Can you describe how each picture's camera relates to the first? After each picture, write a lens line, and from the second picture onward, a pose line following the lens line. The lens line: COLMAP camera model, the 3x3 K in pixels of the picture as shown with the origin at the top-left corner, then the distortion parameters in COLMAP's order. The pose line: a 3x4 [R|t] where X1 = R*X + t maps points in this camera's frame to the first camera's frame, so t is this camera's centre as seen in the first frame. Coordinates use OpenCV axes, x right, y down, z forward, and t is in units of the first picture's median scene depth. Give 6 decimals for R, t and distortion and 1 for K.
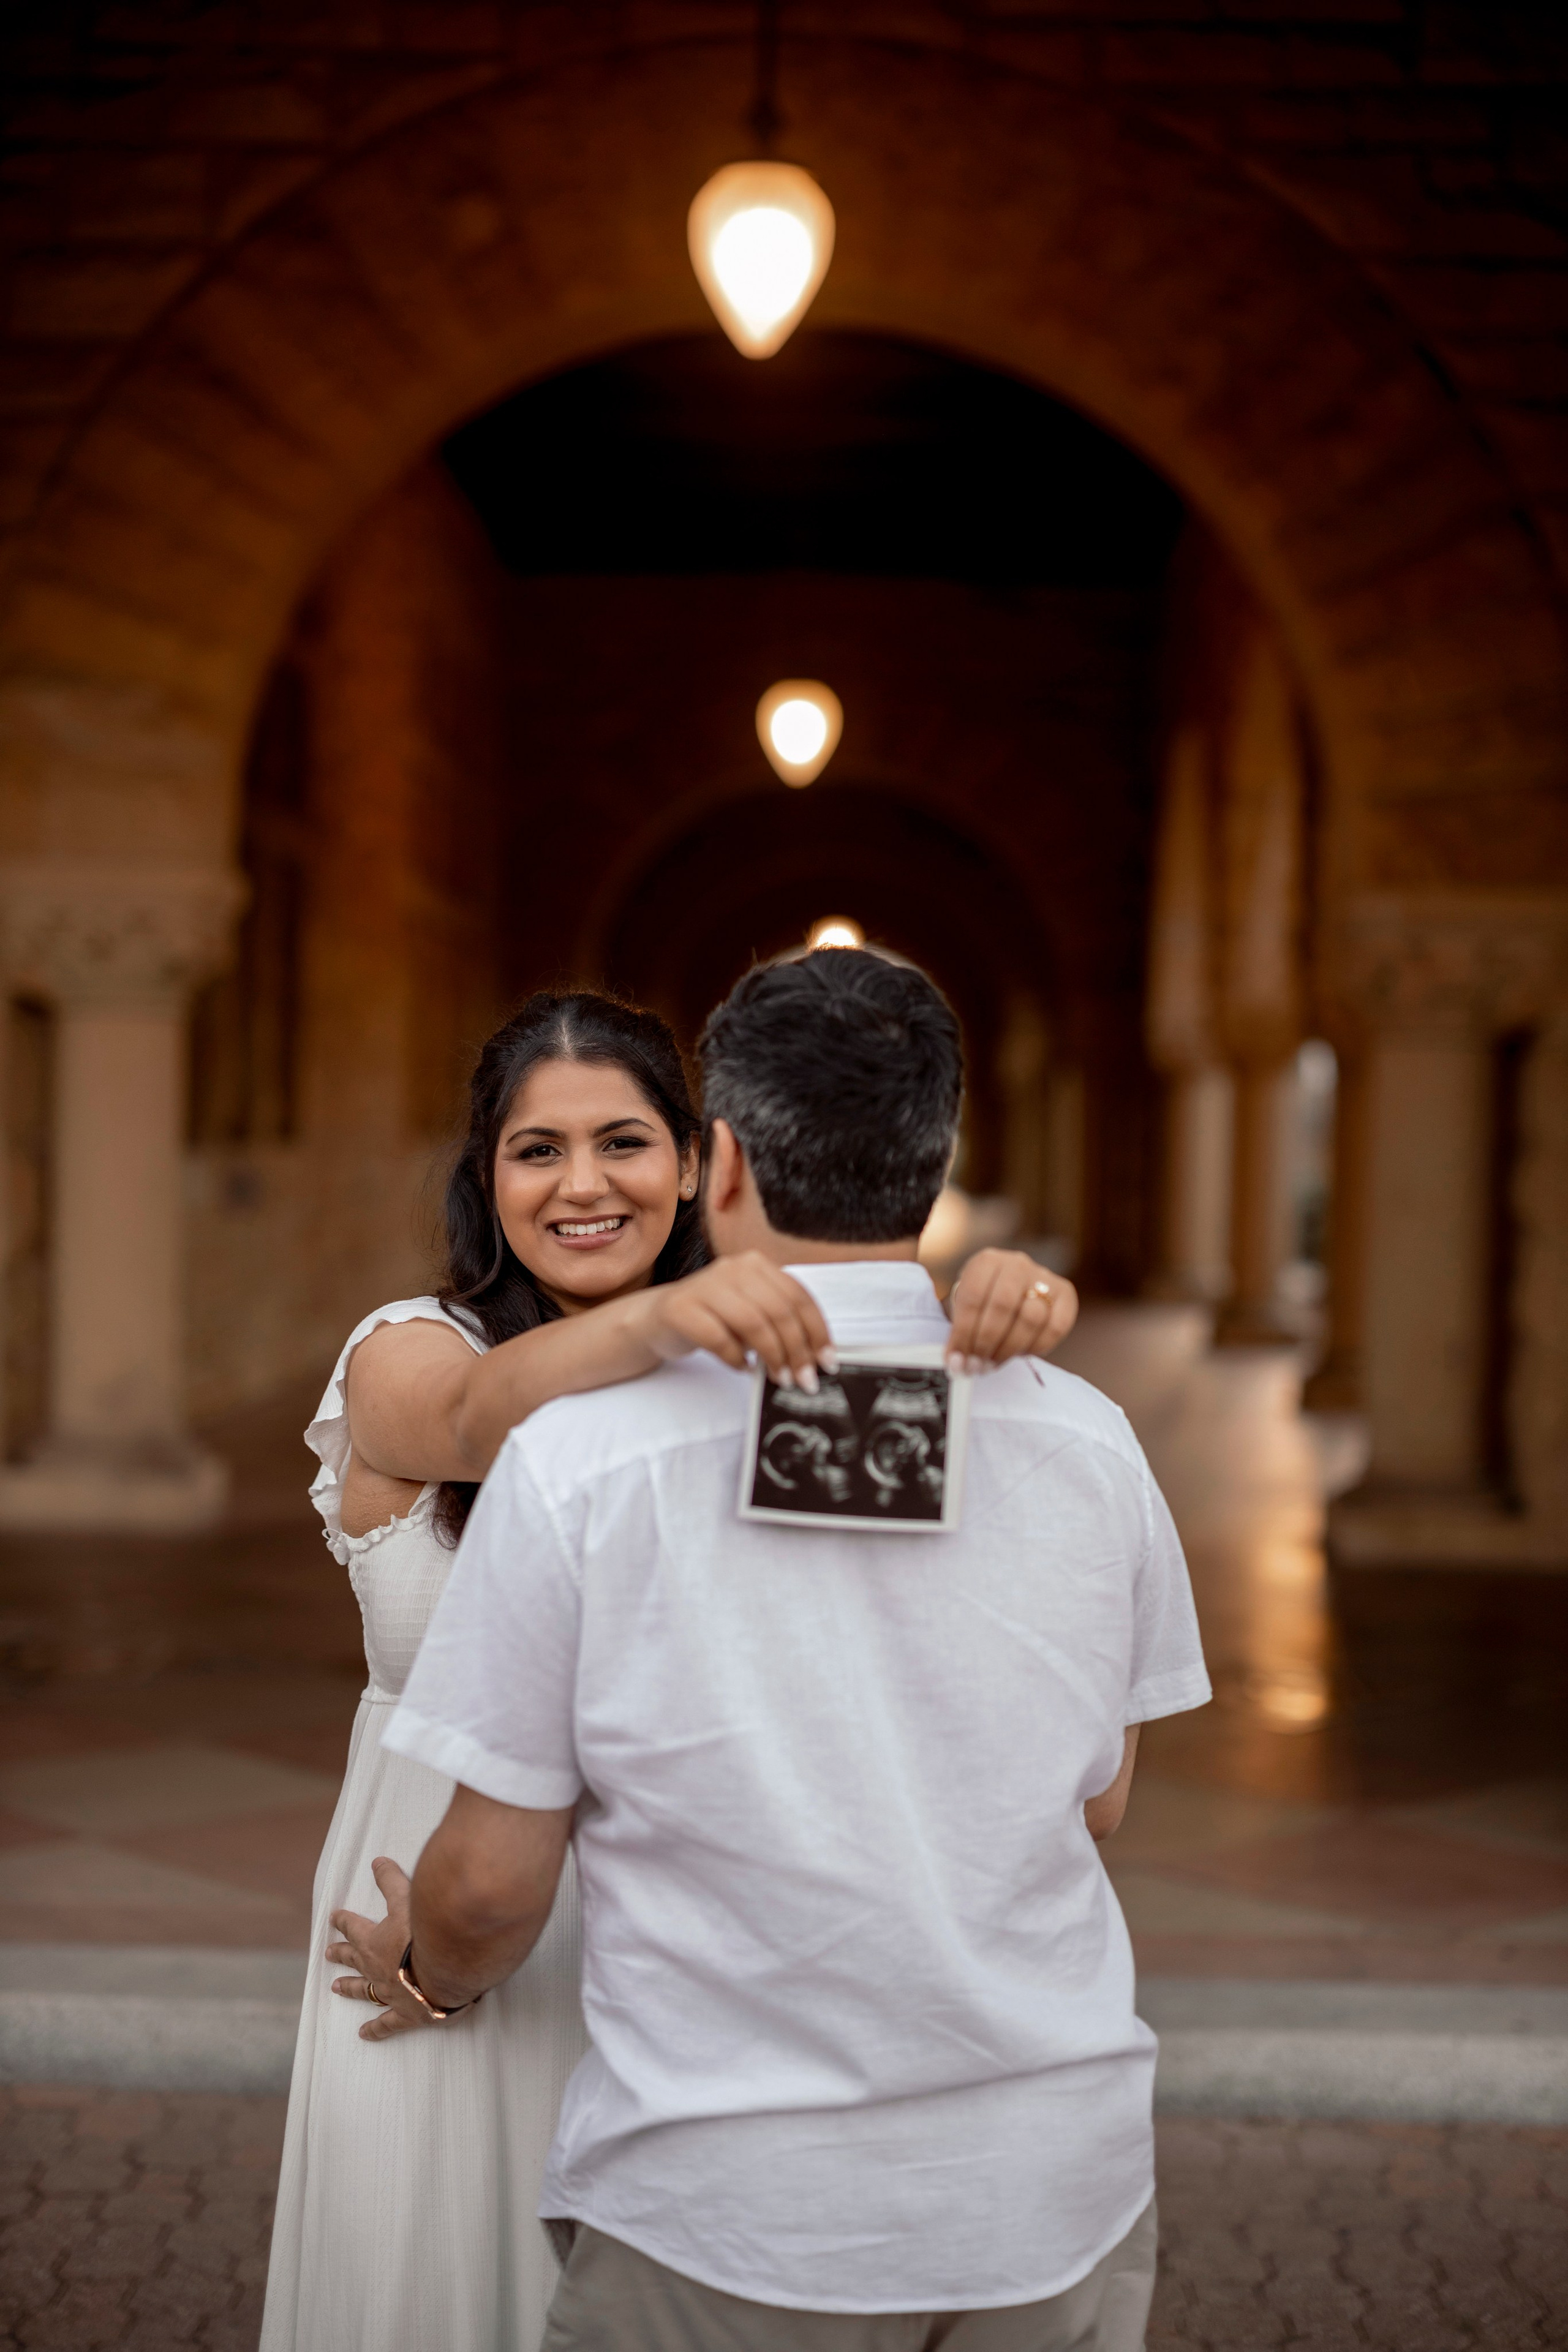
lens RADIAL K [[3457.6, 0, 788.2], [0, 3457.6, 1258.1], [0, 0, 1]] dist [-0.155271, 0.464686]
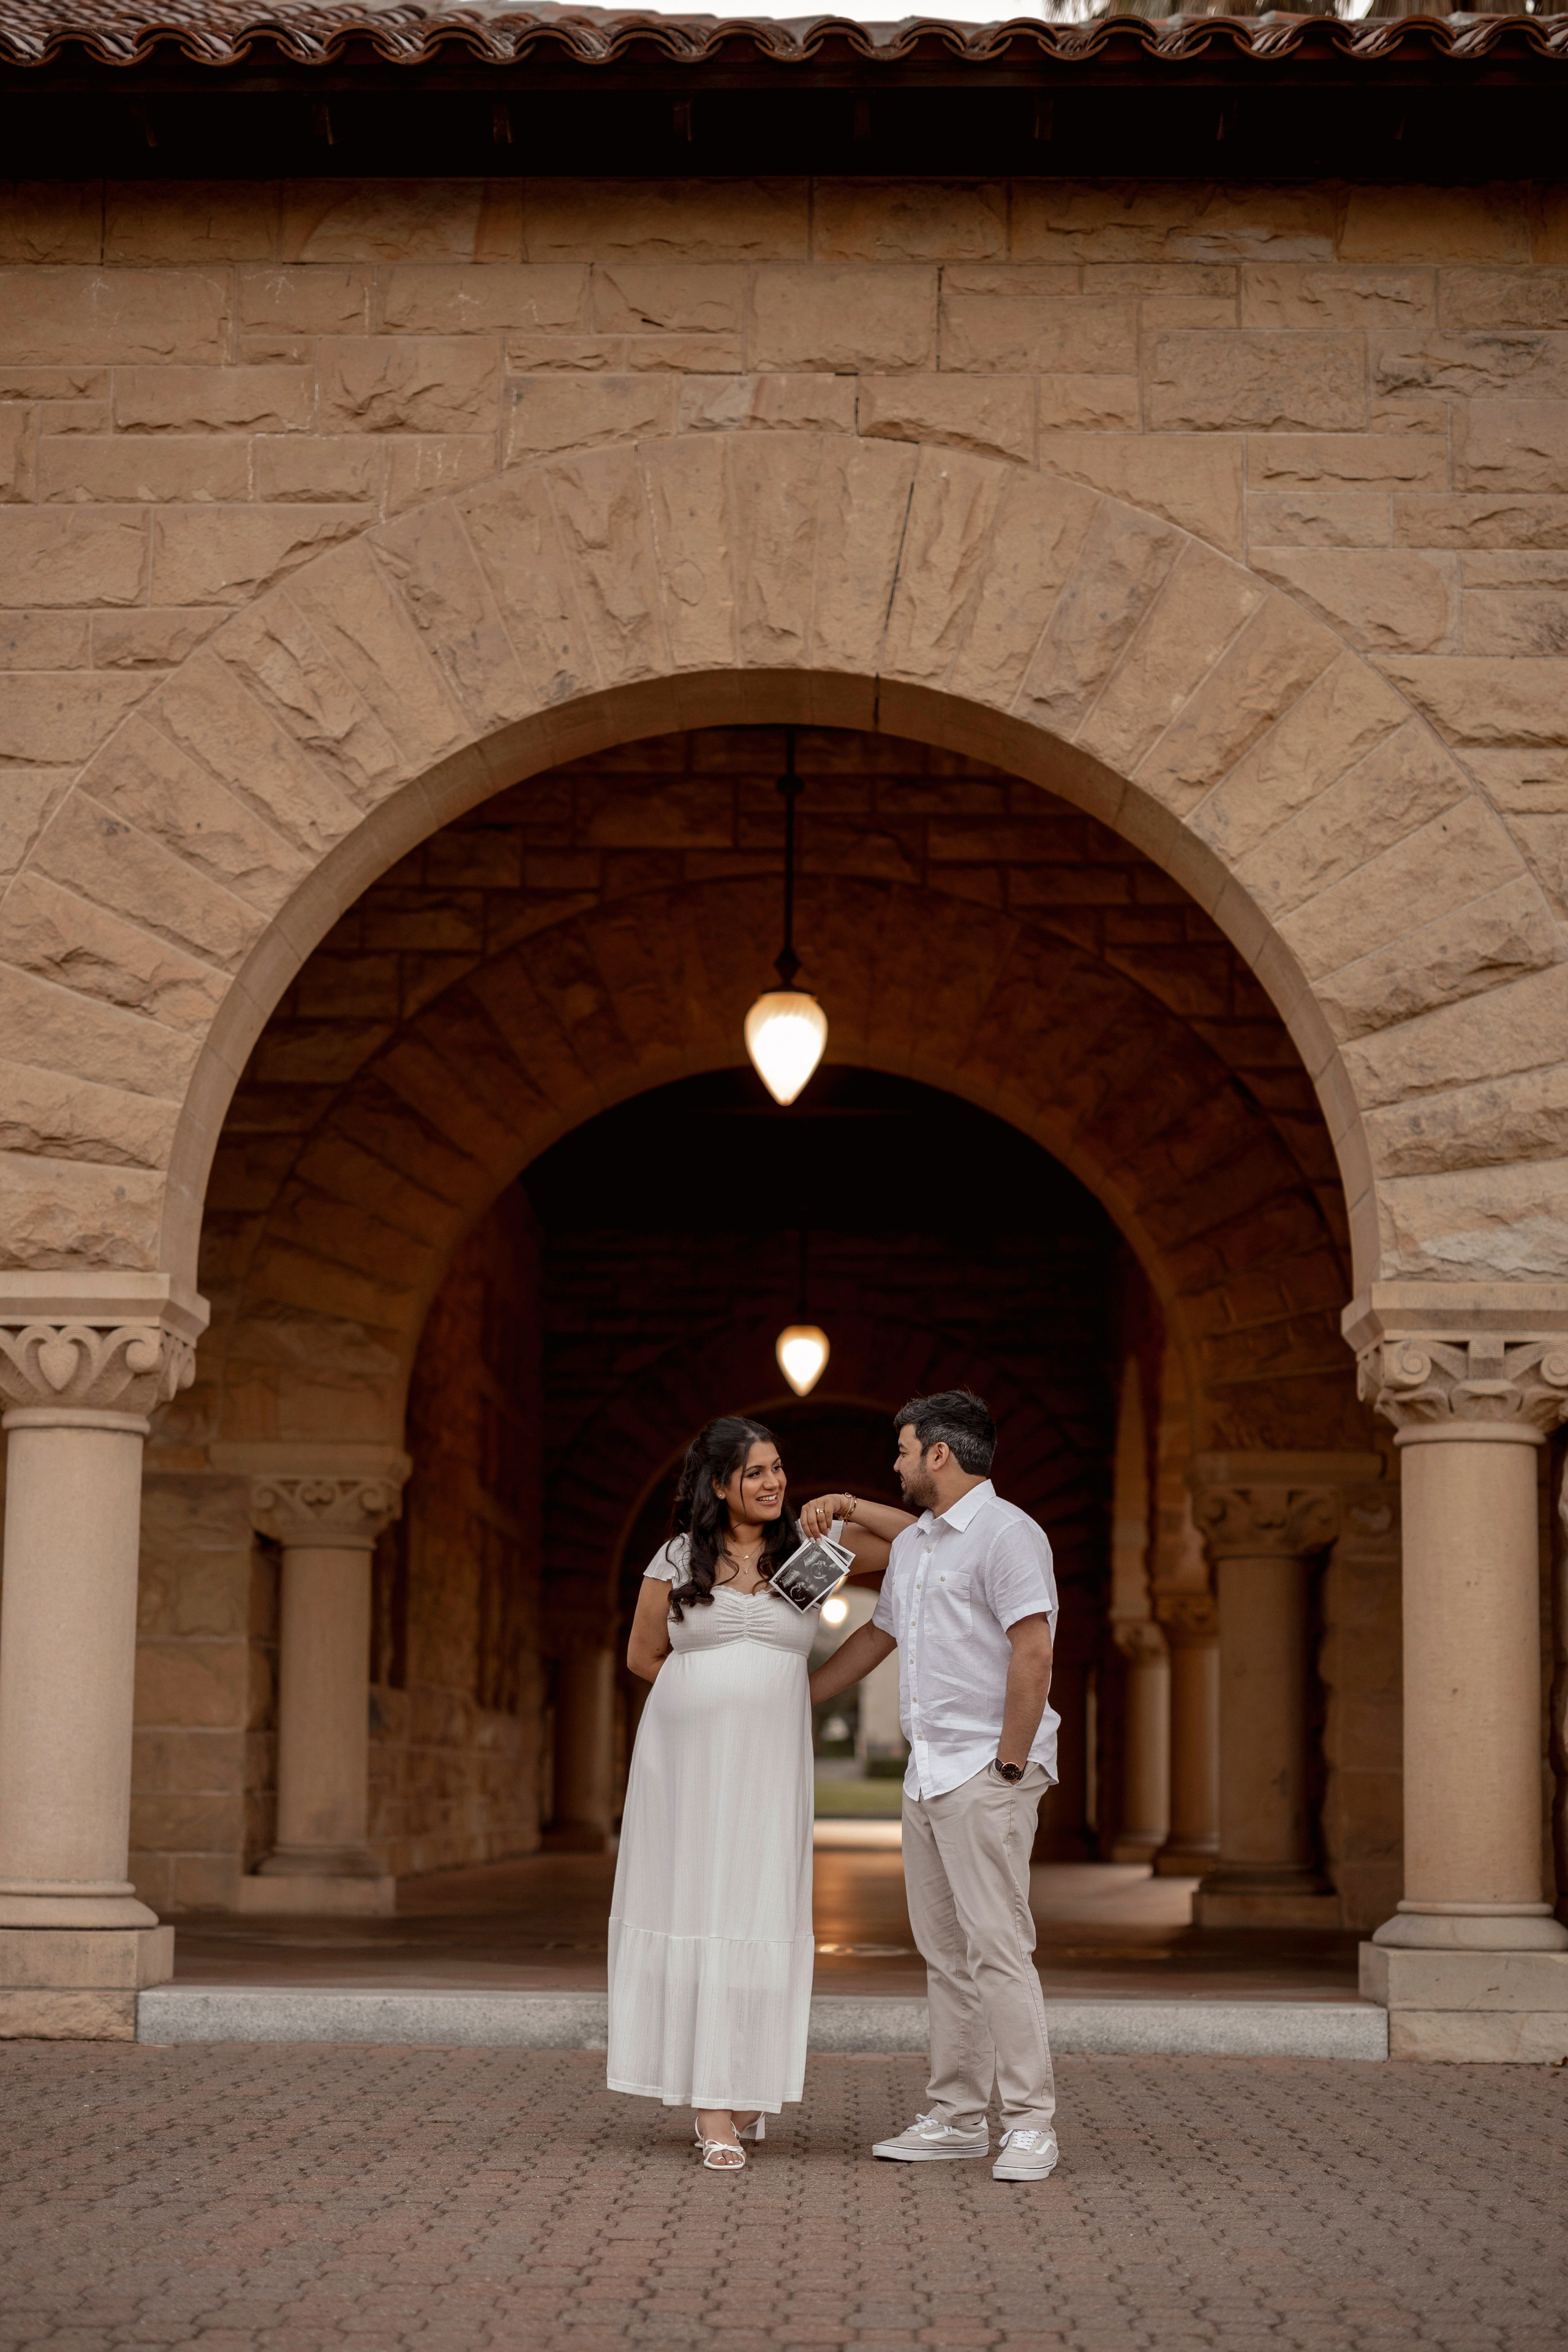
lens RADIAL K [[3888.1, 0, 742.2], [0, 3888.1, 1181.9], [0, 0, 1]] dist [-0.223163, 1.219672]
pose [[0.999911, -0.011365, -0.006941, -0.012320], [0.009722, 0.979185, -0.202736, 0.107537], [0.009101, 0.202650, 0.979209, -0.601852]]
